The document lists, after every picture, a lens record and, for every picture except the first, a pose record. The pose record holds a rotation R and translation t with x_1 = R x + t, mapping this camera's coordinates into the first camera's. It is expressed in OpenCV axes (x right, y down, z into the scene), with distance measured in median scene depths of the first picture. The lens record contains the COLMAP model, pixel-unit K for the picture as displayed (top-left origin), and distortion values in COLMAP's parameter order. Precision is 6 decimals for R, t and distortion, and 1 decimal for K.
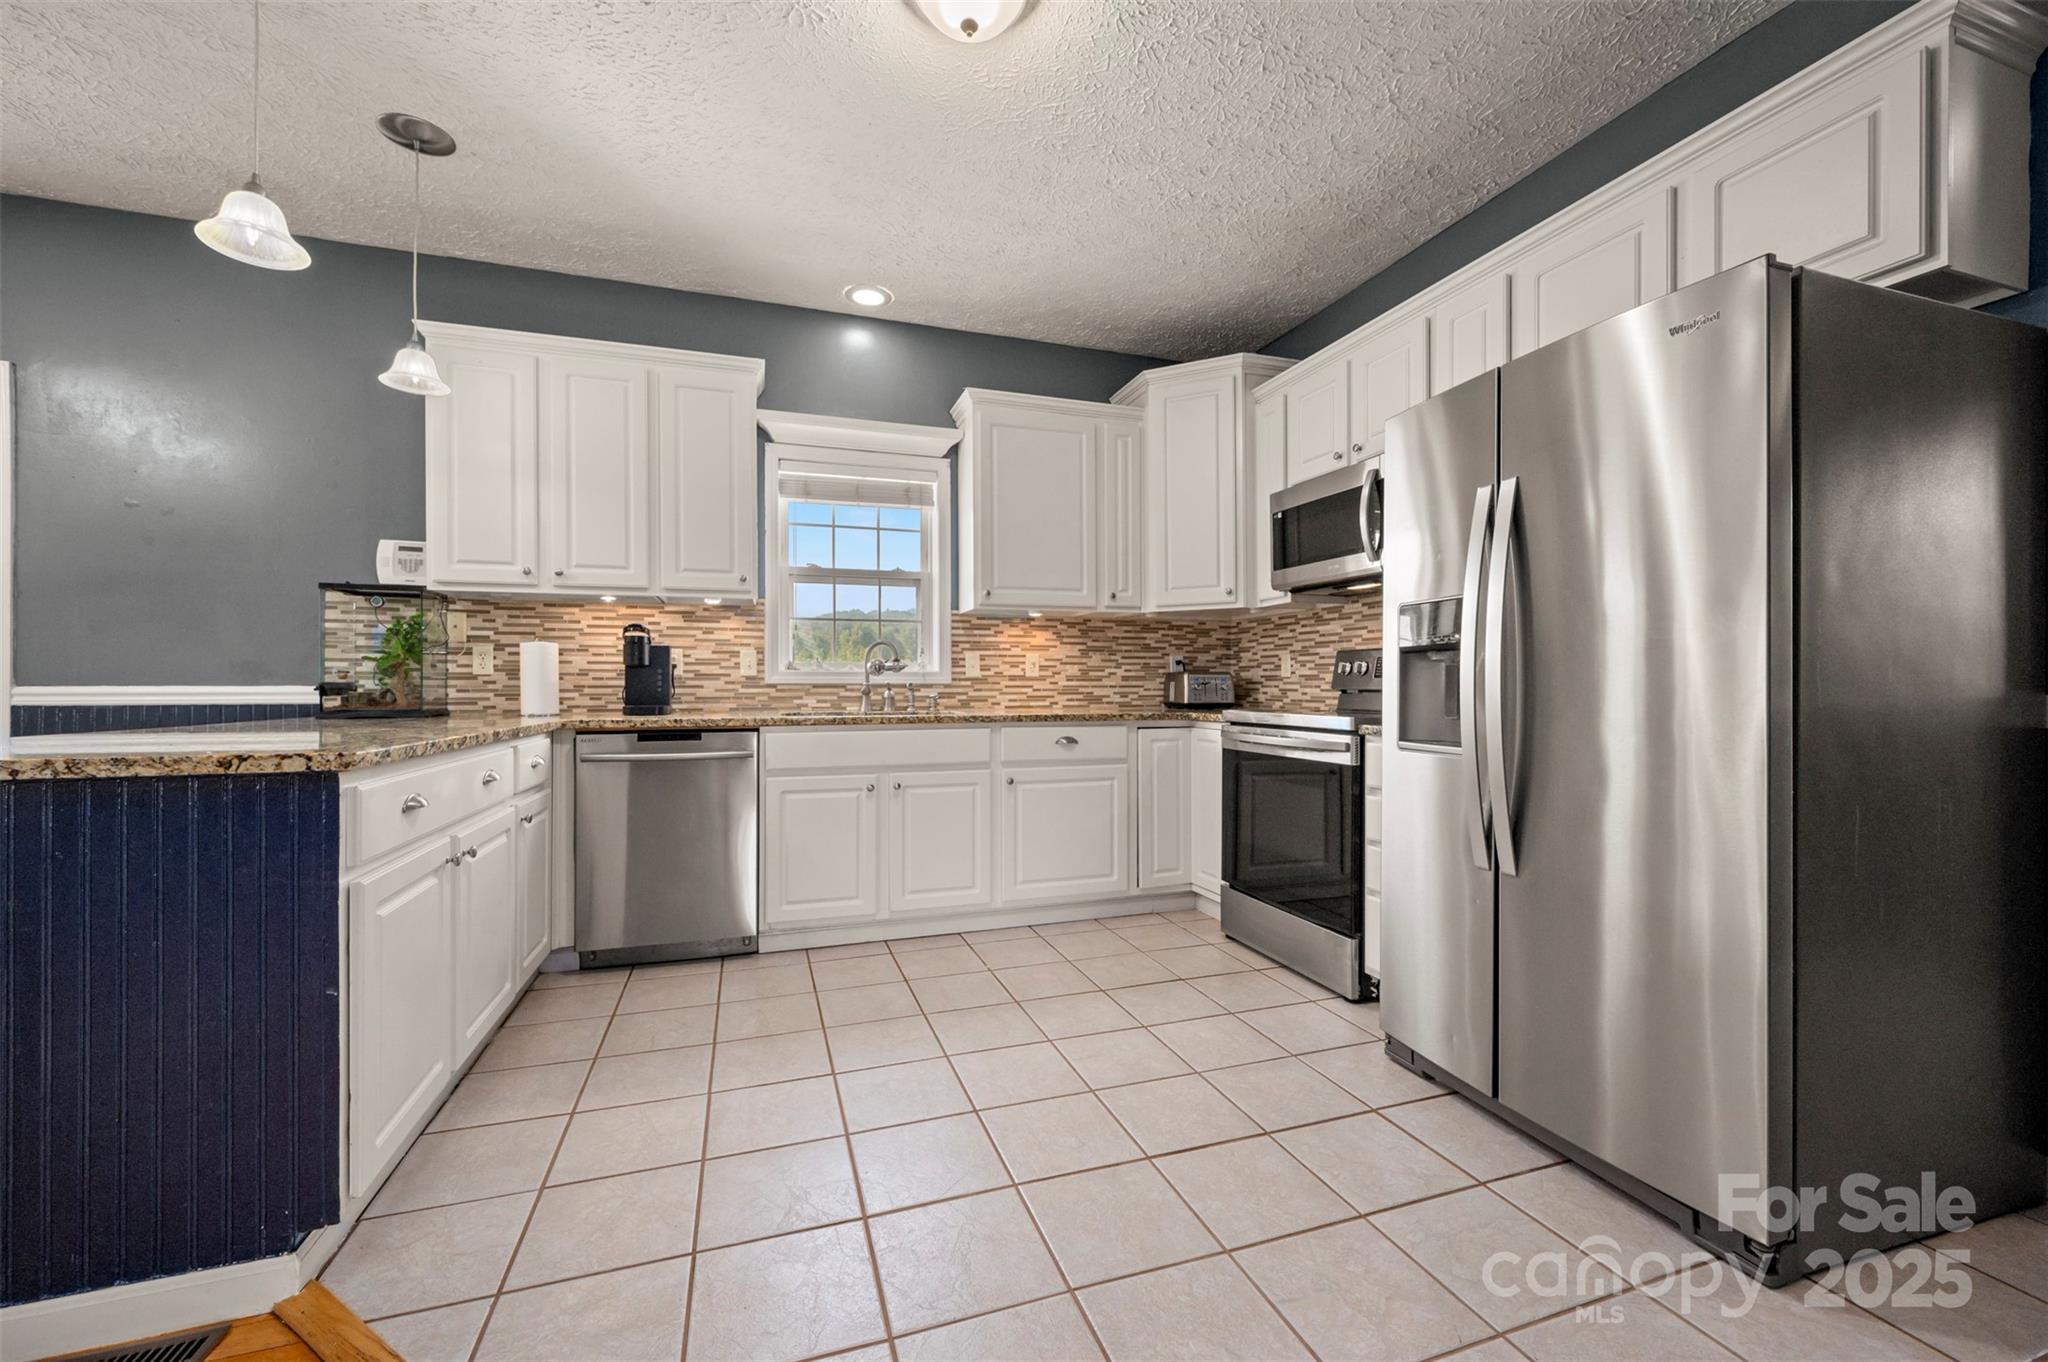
lens RADIAL K [[804.9, 0, 1039.6], [0, 804.9, 684.7], [0, 0, 1]] dist [-0.002067, -0.000180]
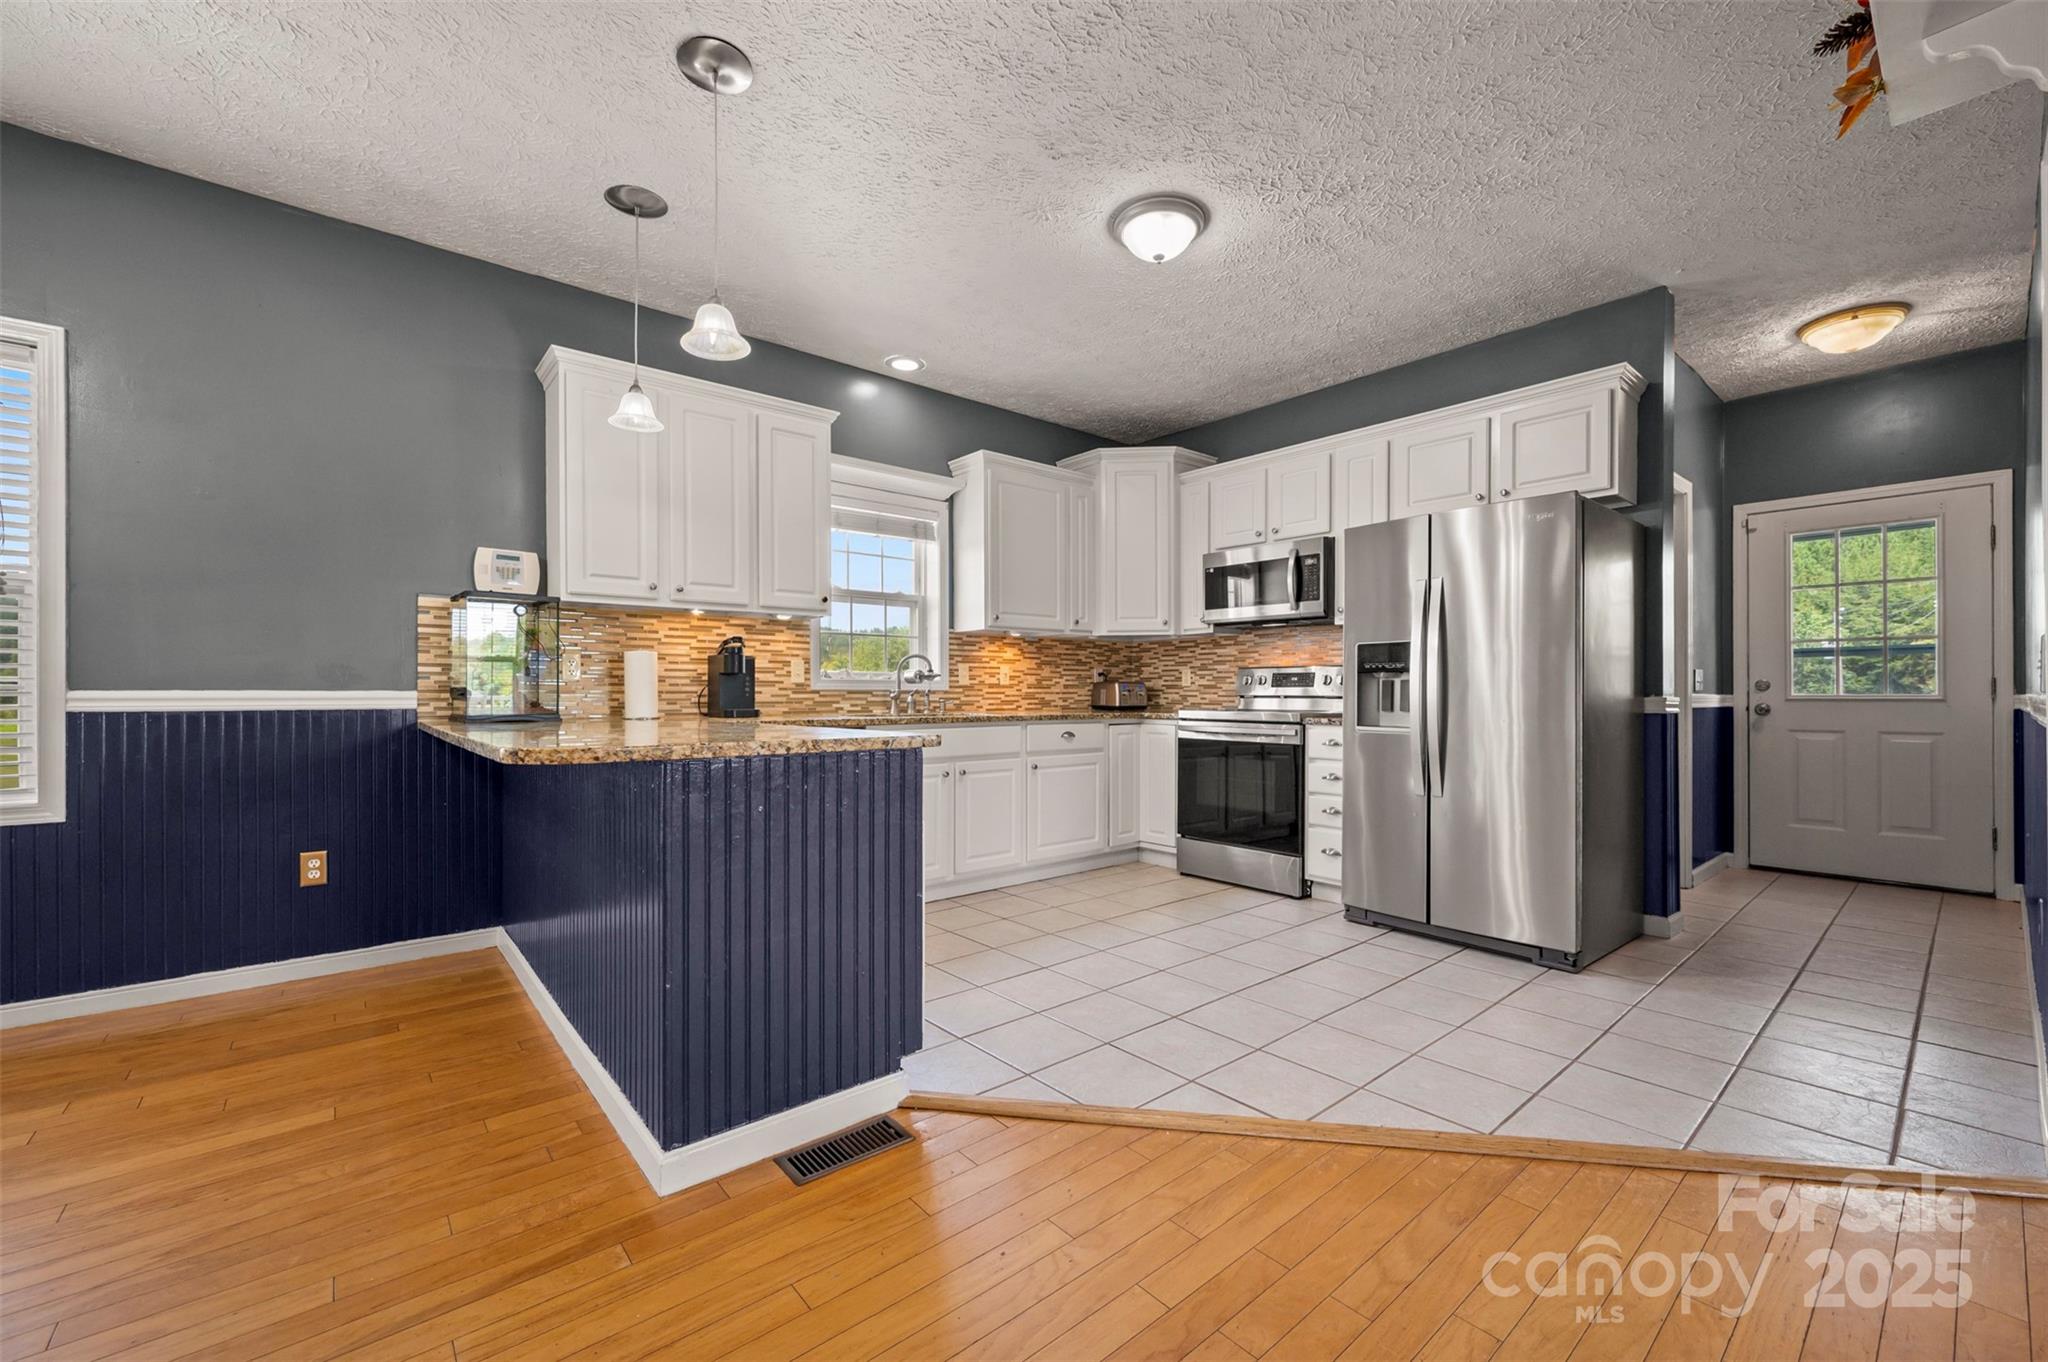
lens RADIAL K [[804.9, 0, 1041.4], [0, 804.9, 695.8], [0, 0, 1]] dist [-0.002067, -0.000180]
pose [[0.930447, 0.000579, 0.366426, -0.462683], [-0.002351, 0.999988, 0.004388, 0.001409], [-0.366419, -0.004944, 0.930437, -0.182765]]
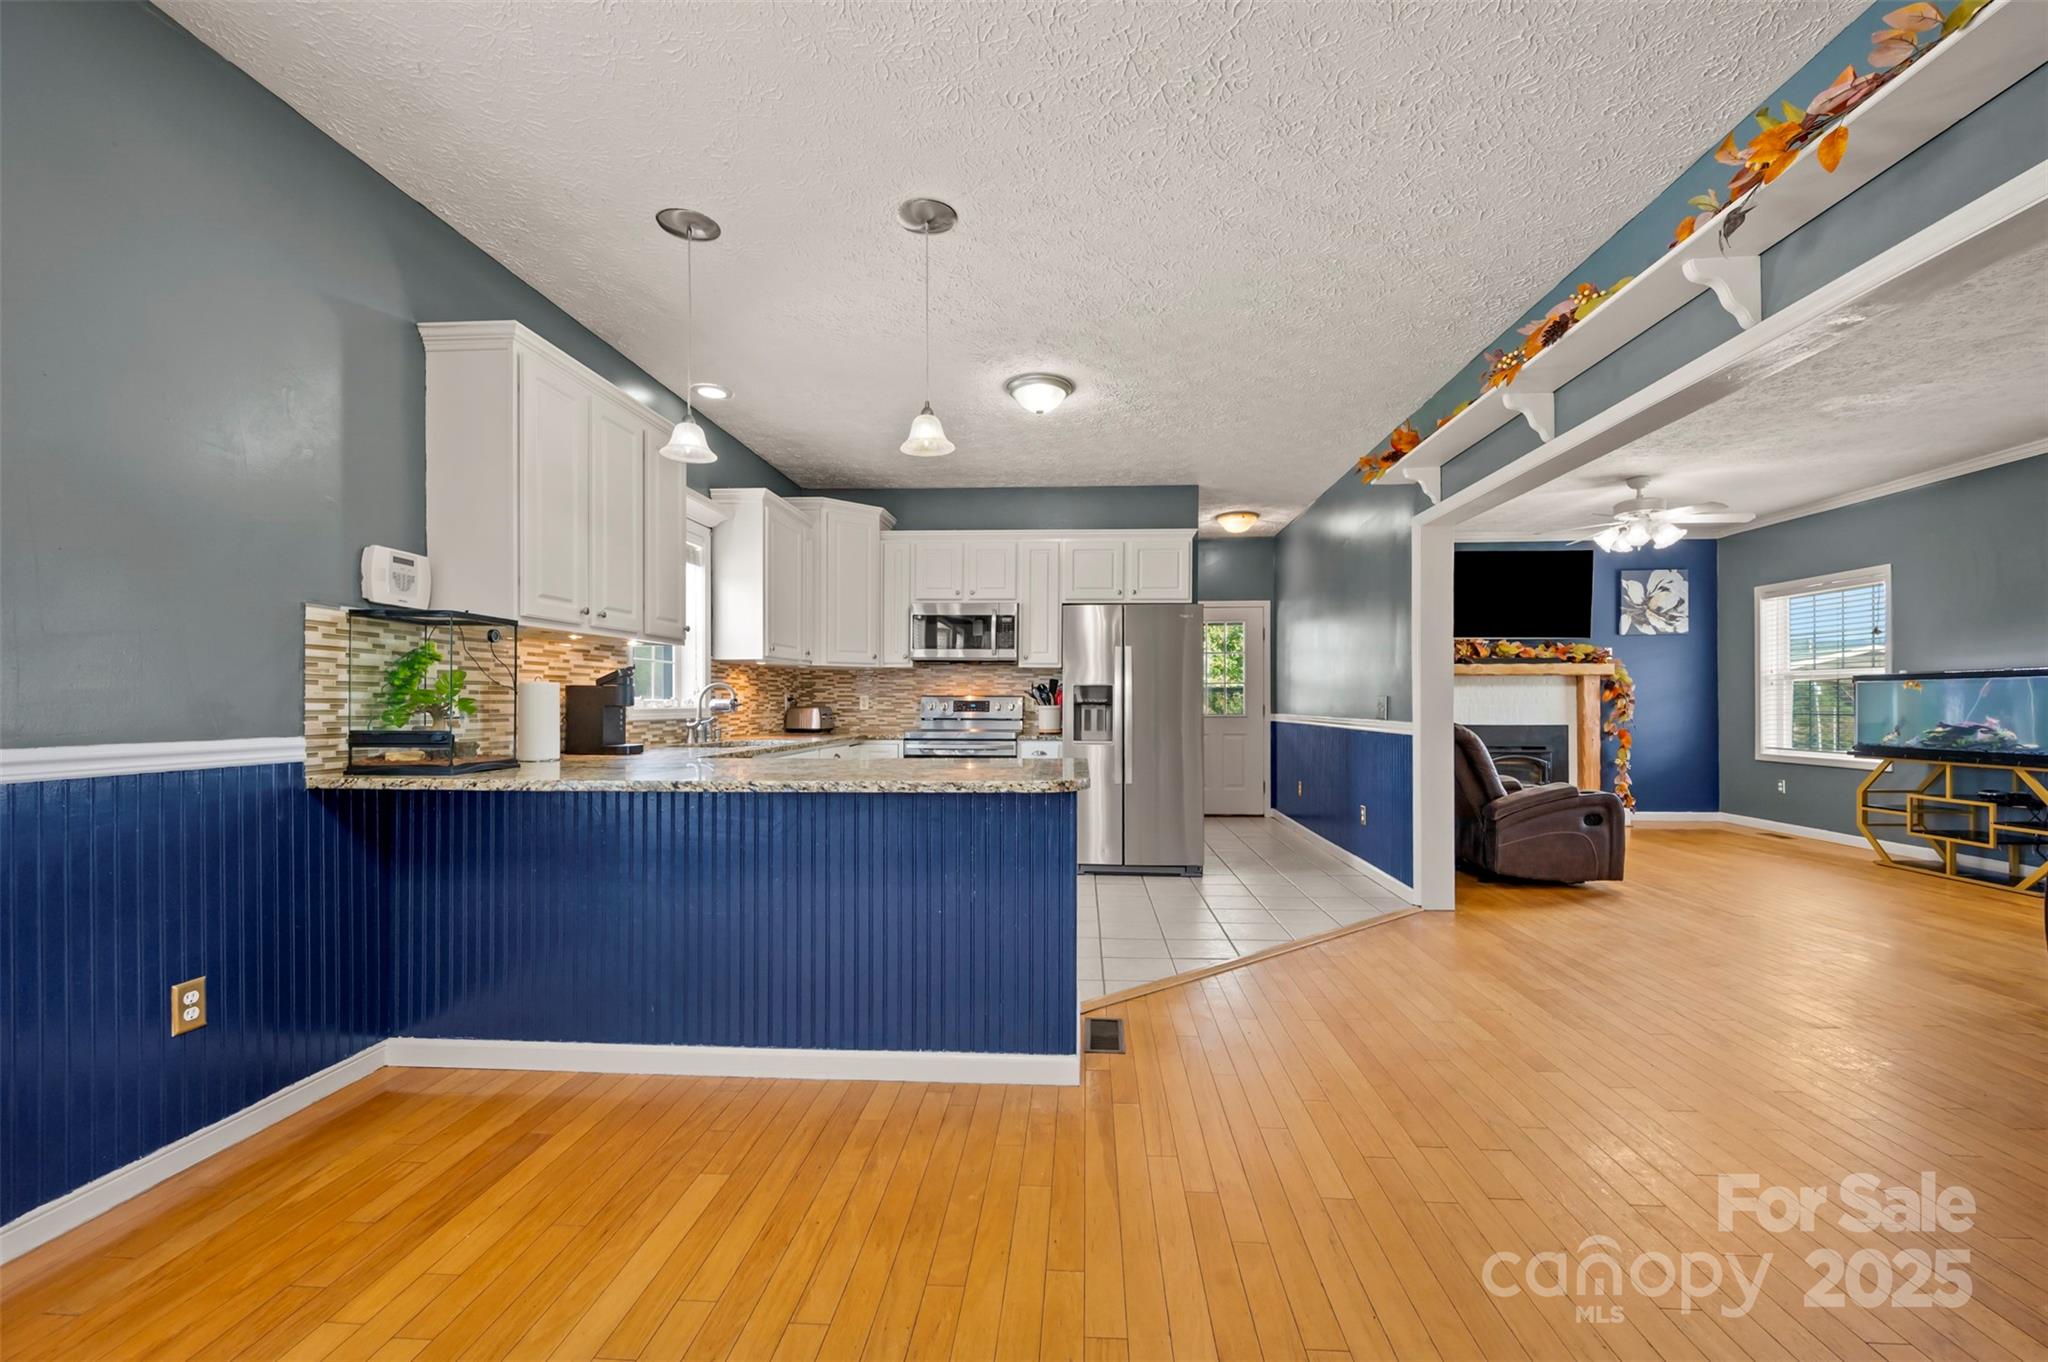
lens RADIAL K [[804.9, 0, 1036.7], [0, 804.9, 708.5], [0, 0, 1]] dist [-0.002067, -0.000180]
pose [[0.388823, -0.004561, 0.921301, -1.123925], [-0.002890, 0.999977, 0.006170, -0.025893], [-0.921308, -0.005062, 0.388801, 0.097126]]
